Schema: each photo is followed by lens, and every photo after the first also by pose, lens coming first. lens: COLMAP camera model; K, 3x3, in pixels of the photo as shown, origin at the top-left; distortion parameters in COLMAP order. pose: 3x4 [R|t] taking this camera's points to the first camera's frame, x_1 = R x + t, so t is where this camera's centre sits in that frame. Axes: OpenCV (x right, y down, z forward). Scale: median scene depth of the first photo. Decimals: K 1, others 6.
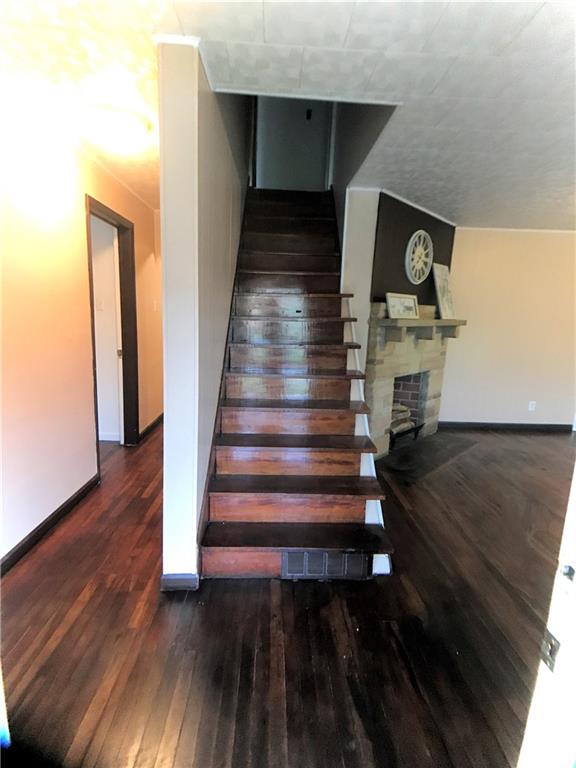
lens RADIAL K [[391.5, 0, 288.0], [0, 391.5, 384.0], [0, 0, 1]] dist [0.138196, -0.098769]
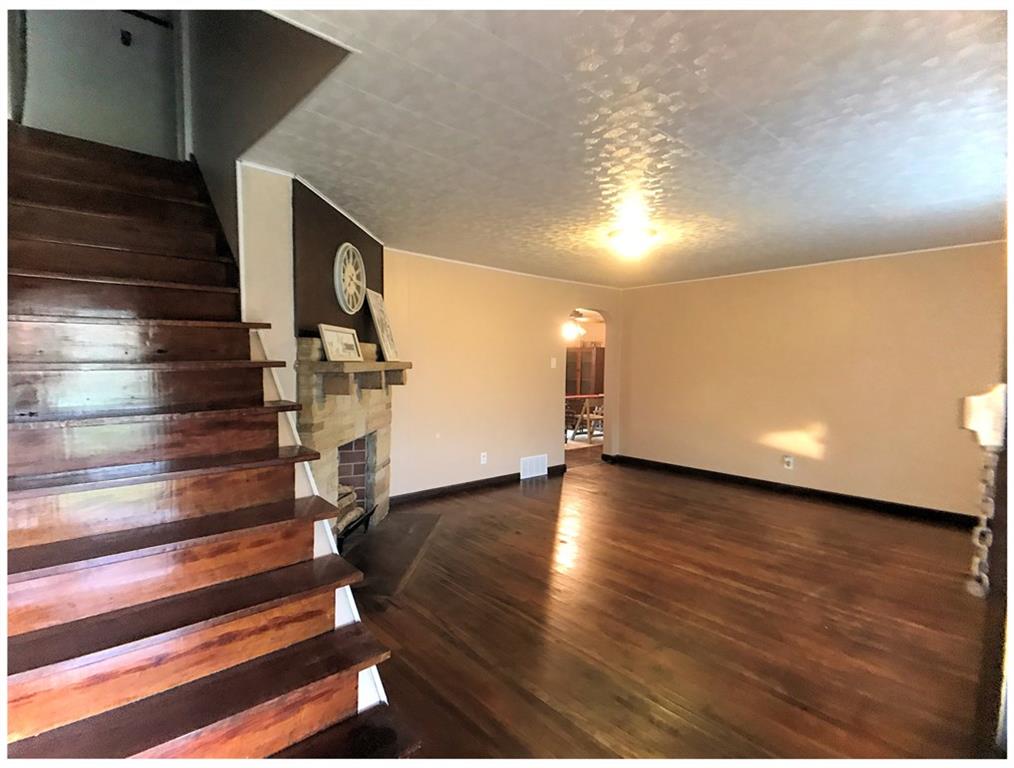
lens RADIAL K [[510.4, 0, 512.4], [0, 510.4, 384.2], [0, 0, 1]] dist [0.106372, -0.085435]
pose [[0.770074, -0.053909, 0.635673, -0.056206], [0.127143, 0.989403, -0.070118, -0.023513], [-0.625156, 0.134817, 0.768768, 0.125964]]
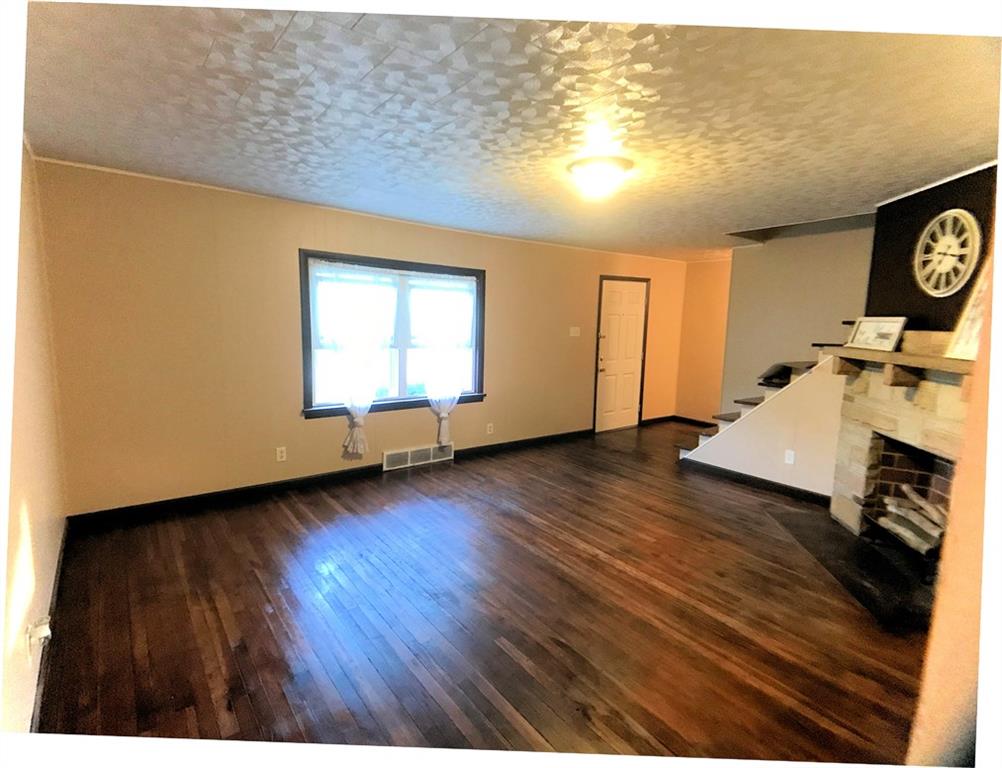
lens RADIAL K [[503.4, 0, 501.0], [0, 503.4, 384.0], [0, 0, 1]] dist [0.183825, -0.112213]
pose [[-0.813925, 0.012429, -0.580837, 1.409029], [-0.164331, 0.954018, 0.250690, -0.234361], [0.557245, 0.299492, -0.774456, 1.382337]]
